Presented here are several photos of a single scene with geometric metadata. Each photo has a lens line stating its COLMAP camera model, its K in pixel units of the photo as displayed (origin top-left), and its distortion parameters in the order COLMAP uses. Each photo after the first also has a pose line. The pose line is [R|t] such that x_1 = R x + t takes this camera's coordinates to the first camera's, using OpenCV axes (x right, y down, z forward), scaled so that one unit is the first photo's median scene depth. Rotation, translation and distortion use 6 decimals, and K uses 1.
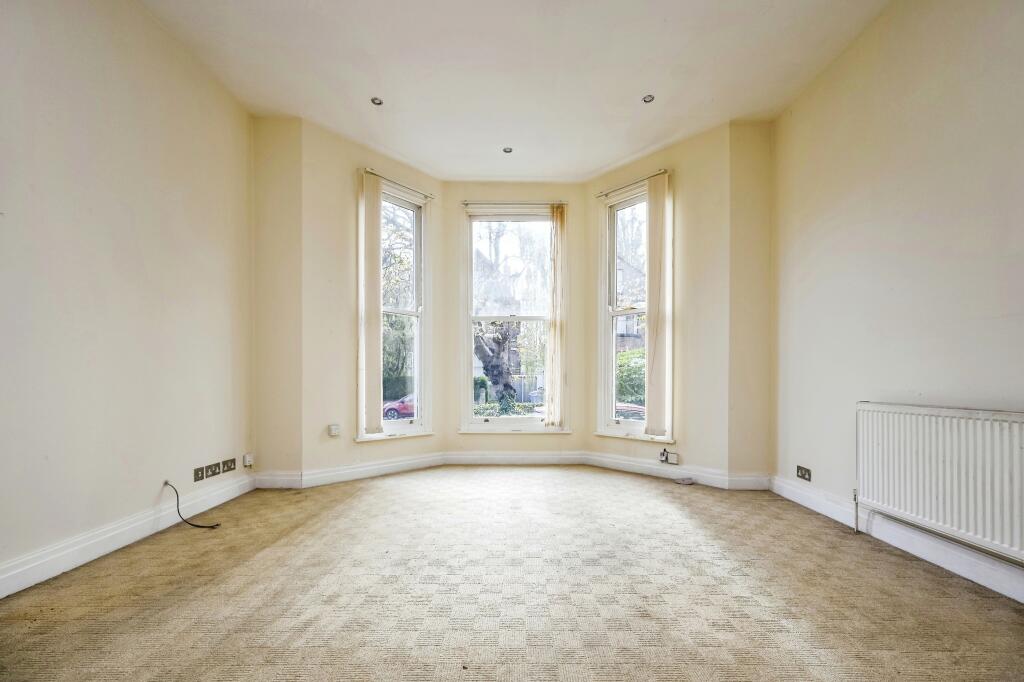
lens RADIAL K [[398.7, 0, 513.9], [0, 398.7, 377.5], [0, 0, 1]] dist [-0.000722, 0.000262]
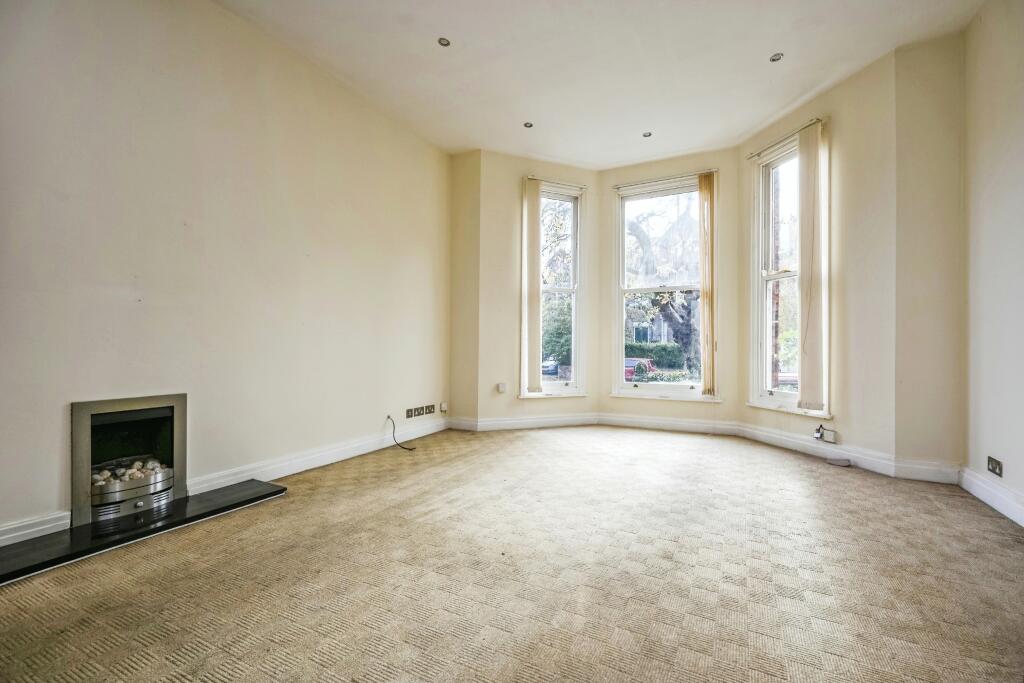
lens RADIAL K [[401.6, 0, 563.4], [0, 401.6, 338.2], [0, 0, 1]] dist [-0.000378, 0.000087]
pose [[0.912714, -0.007782, -0.408524, 0.233382], [0.002112, 0.999895, -0.014329, -0.006360], [0.408593, 0.012215, 0.912635, -0.078849]]
